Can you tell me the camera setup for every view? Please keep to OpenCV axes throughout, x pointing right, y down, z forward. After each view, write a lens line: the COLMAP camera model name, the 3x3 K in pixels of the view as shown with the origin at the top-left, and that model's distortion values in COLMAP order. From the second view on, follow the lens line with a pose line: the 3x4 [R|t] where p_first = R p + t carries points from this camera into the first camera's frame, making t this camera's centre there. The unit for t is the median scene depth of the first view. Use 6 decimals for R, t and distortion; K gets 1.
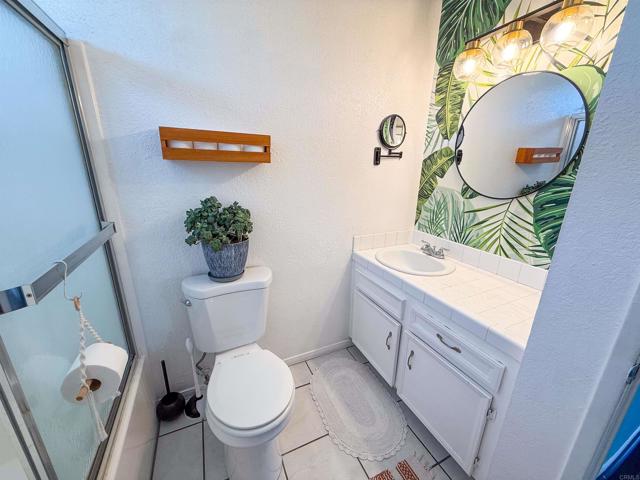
lens RADIAL K [[255.3, 0, 319.3], [0, 255.3, 239.9], [0, 0, 1]] dist [0.000339, 0.000177]
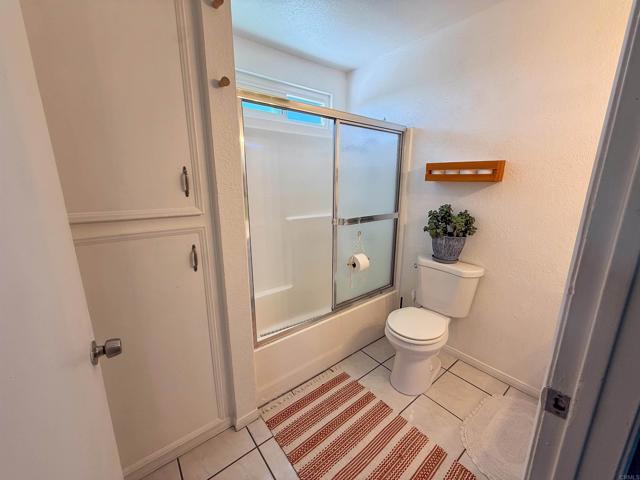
lens RADIAL K [[255.3, 0, 316.9], [0, 255.3, 239.7], [0, 0, 1]] dist [0.000339, 0.000177]
pose [[0.222193, 0.198665, -0.954548, 0.917001], [-0.280675, 0.950611, 0.132513, 0.048757], [0.933730, 0.238474, 0.266980, -0.086048]]
